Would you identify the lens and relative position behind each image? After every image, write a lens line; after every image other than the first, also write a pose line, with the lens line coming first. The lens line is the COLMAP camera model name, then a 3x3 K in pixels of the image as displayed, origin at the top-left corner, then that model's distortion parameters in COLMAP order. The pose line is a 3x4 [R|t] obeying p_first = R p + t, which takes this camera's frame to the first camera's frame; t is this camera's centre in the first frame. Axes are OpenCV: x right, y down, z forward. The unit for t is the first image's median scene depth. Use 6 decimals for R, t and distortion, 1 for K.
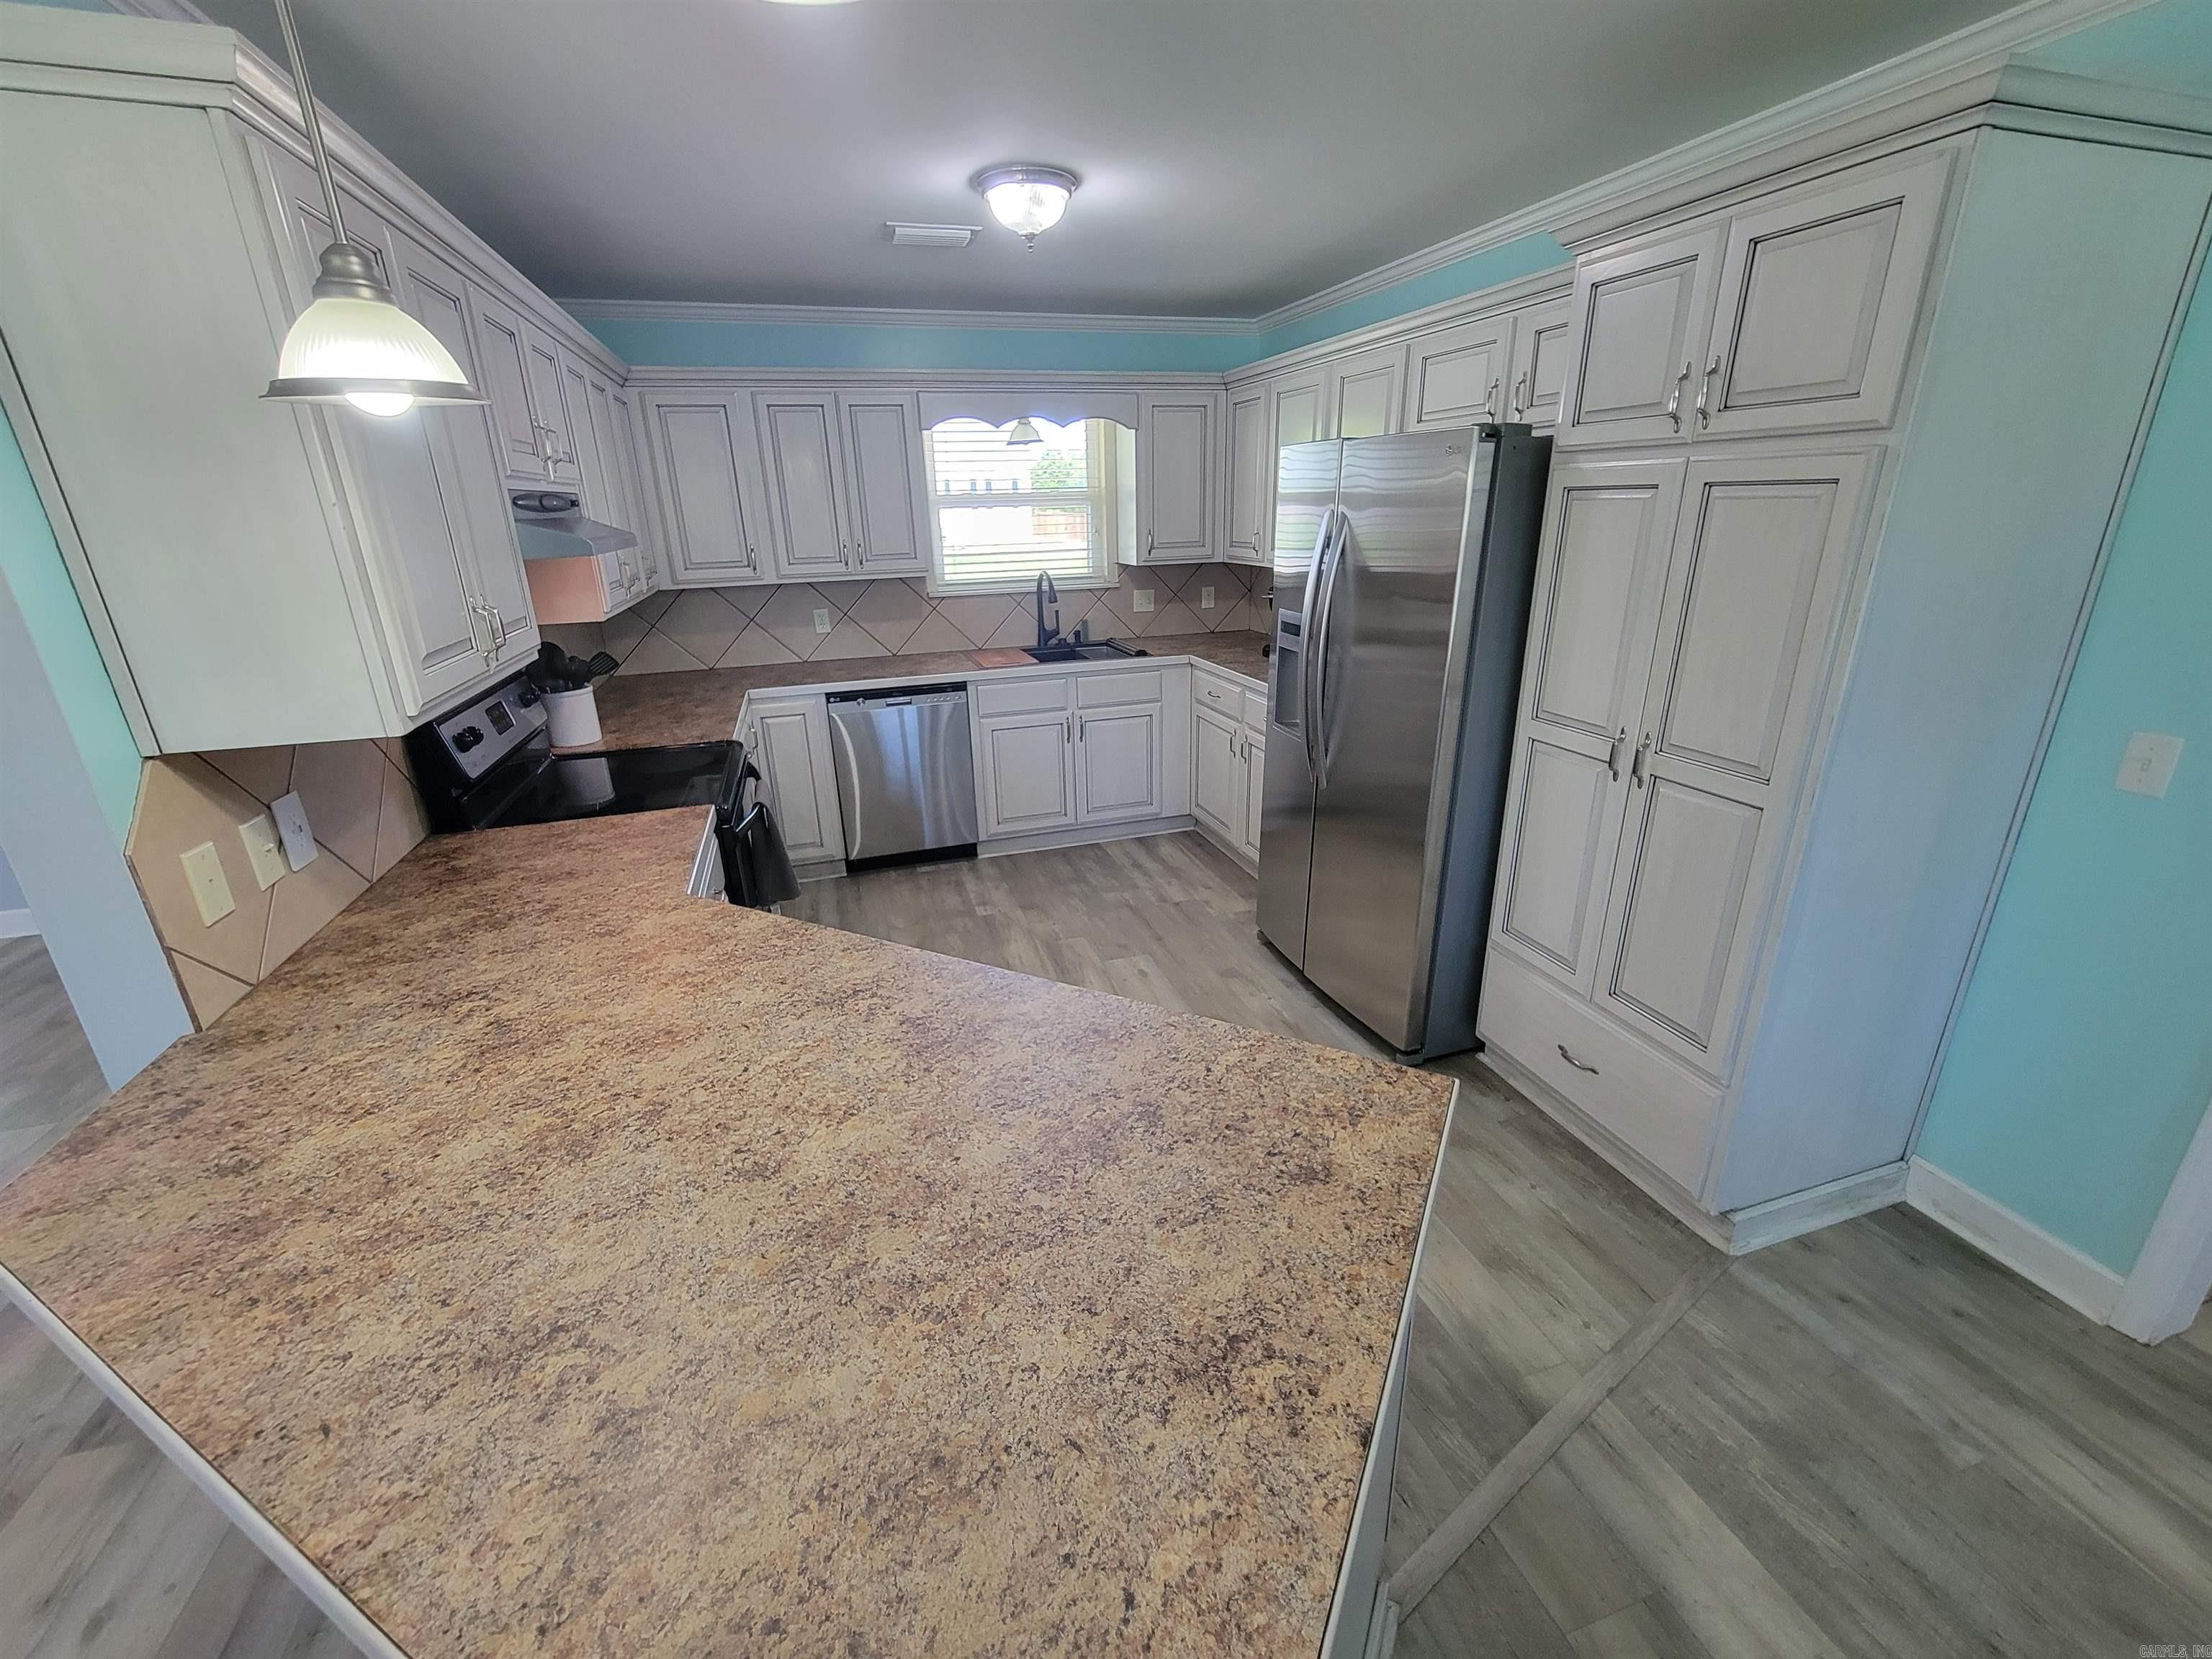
lens RADIAL K [[902.0, 0, 1095.2], [0, 902.0, 819.9], [0, 0, 1]] dist [-0.002456, -0.000055]
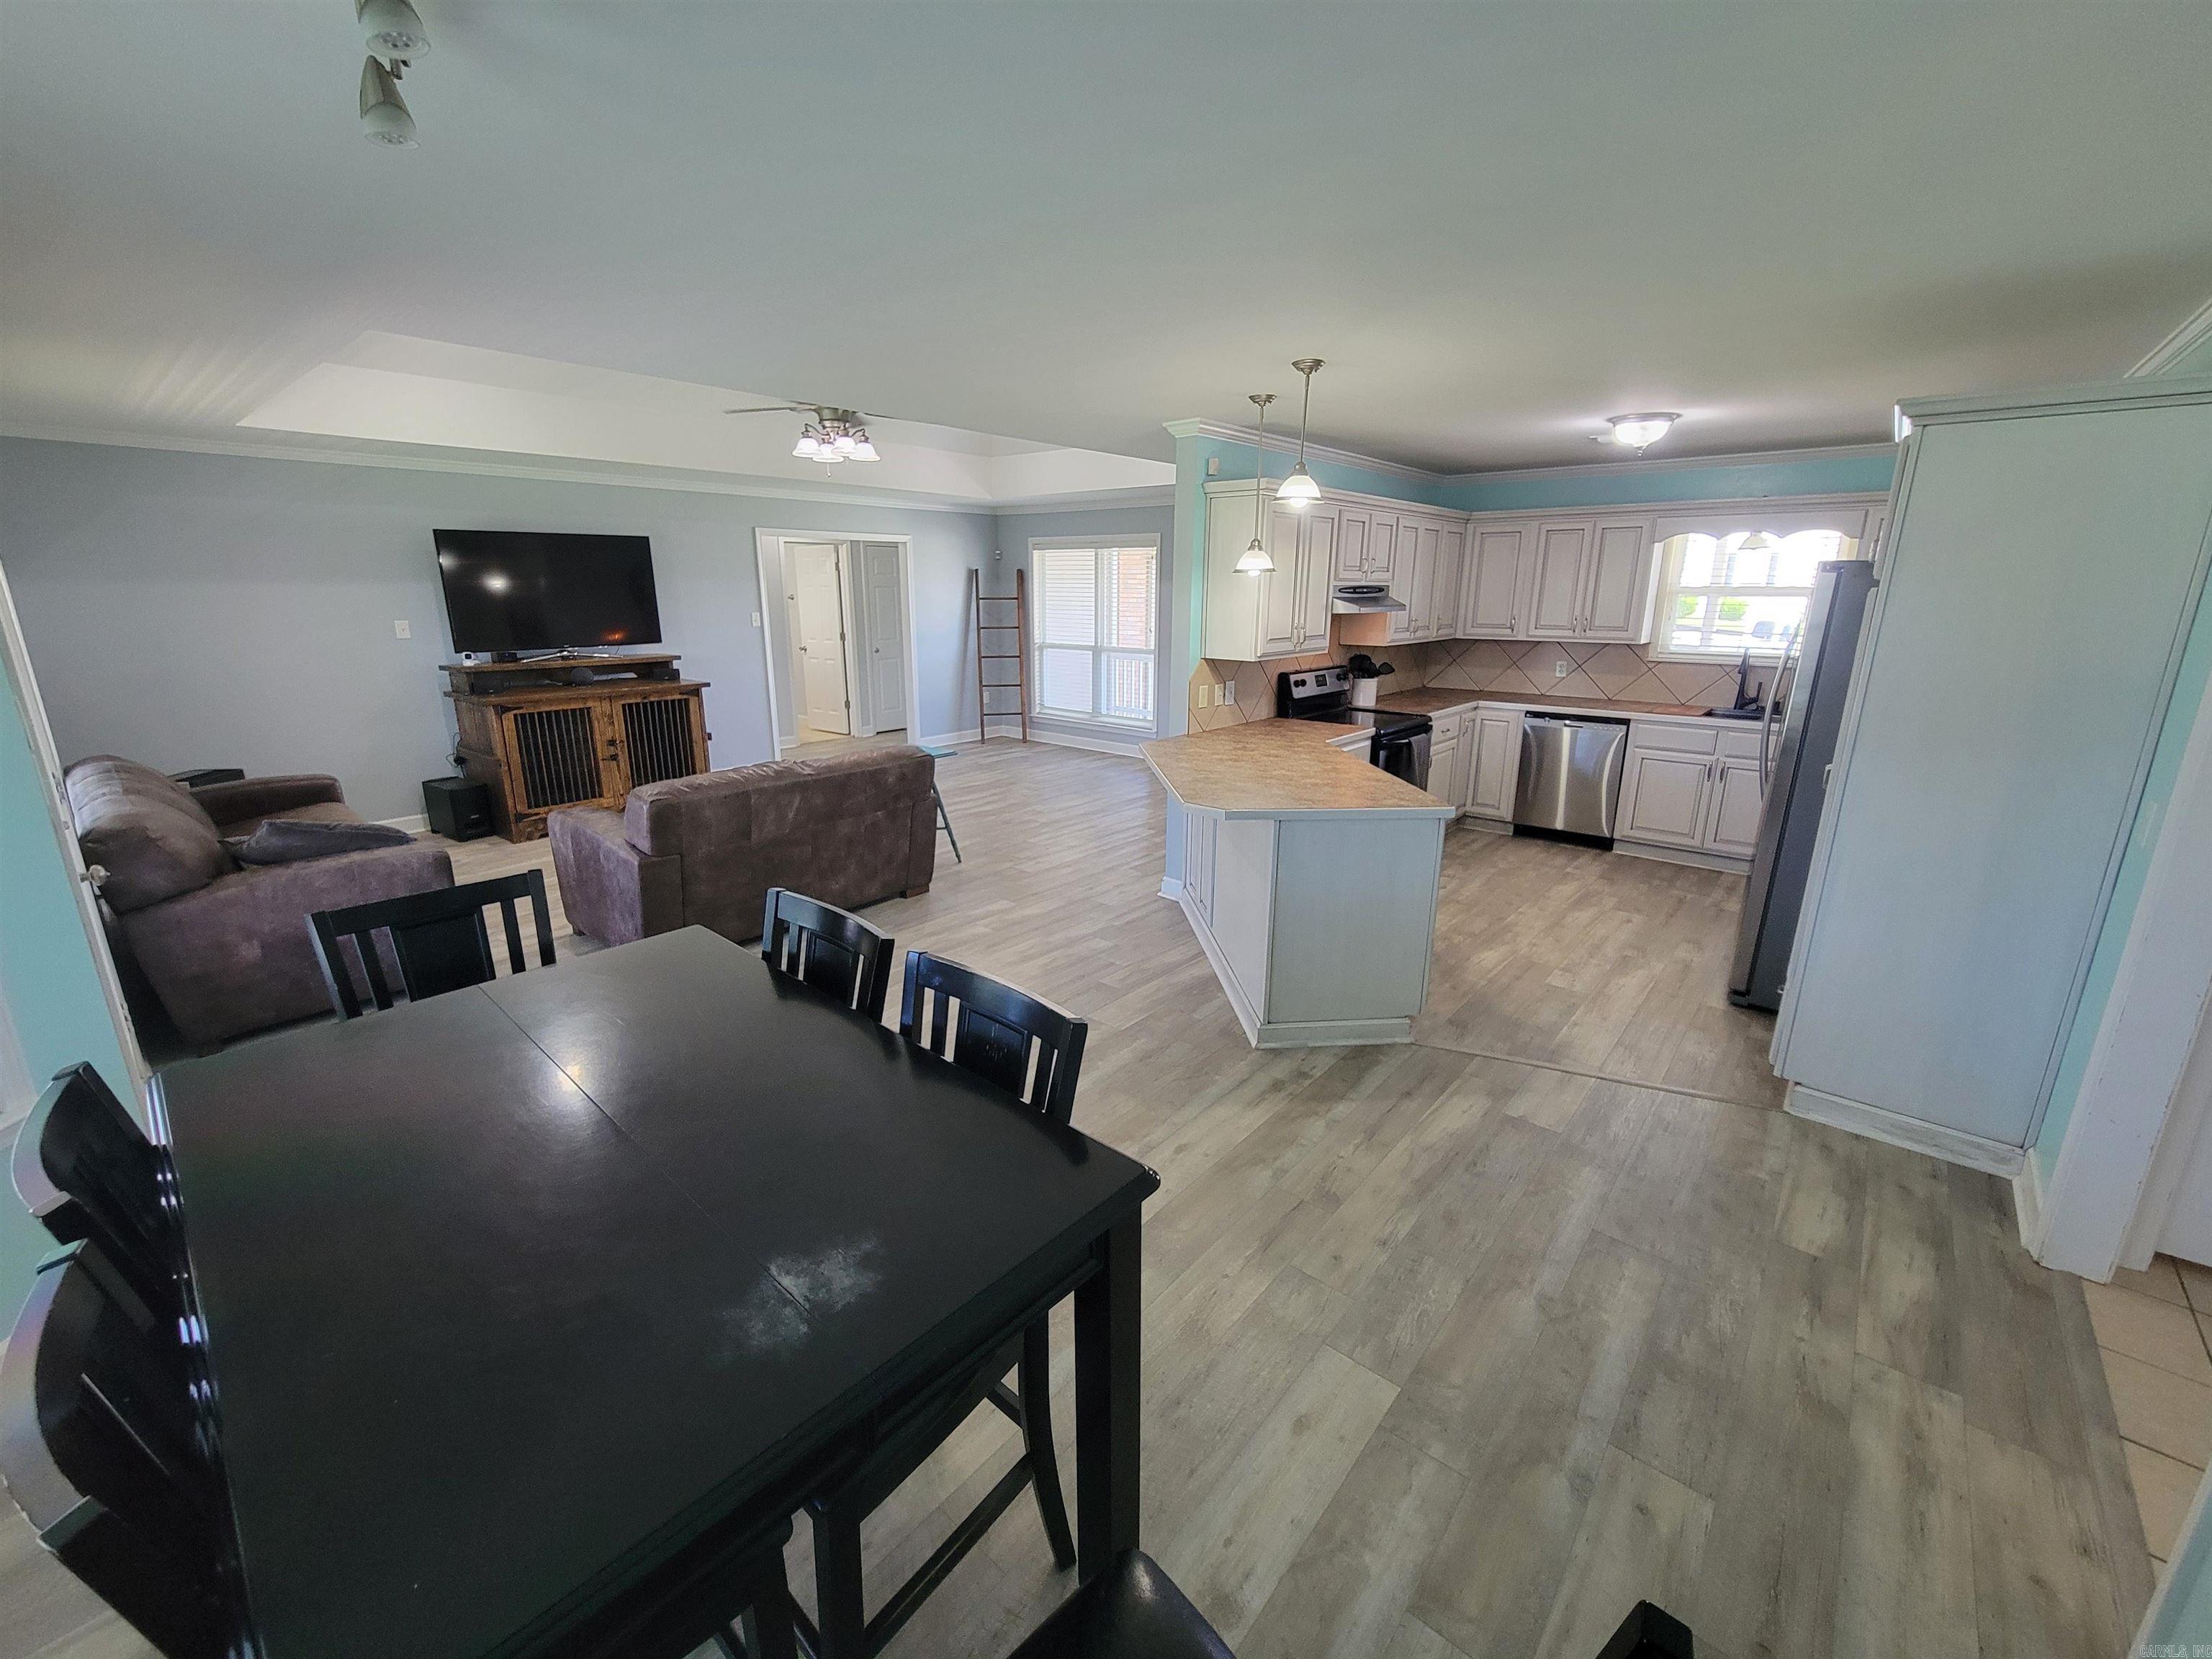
lens RADIAL K [[902.0, 0, 1095.2], [0, 902.0, 819.9], [0, 0, 1]] dist [-0.002456, -0.000055]
pose [[0.525114, 0.238564, -0.816910, 0.627596], [-0.295135, 0.951383, 0.088120, 0.120860], [0.798217, 0.194826, 0.569993, -0.439423]]
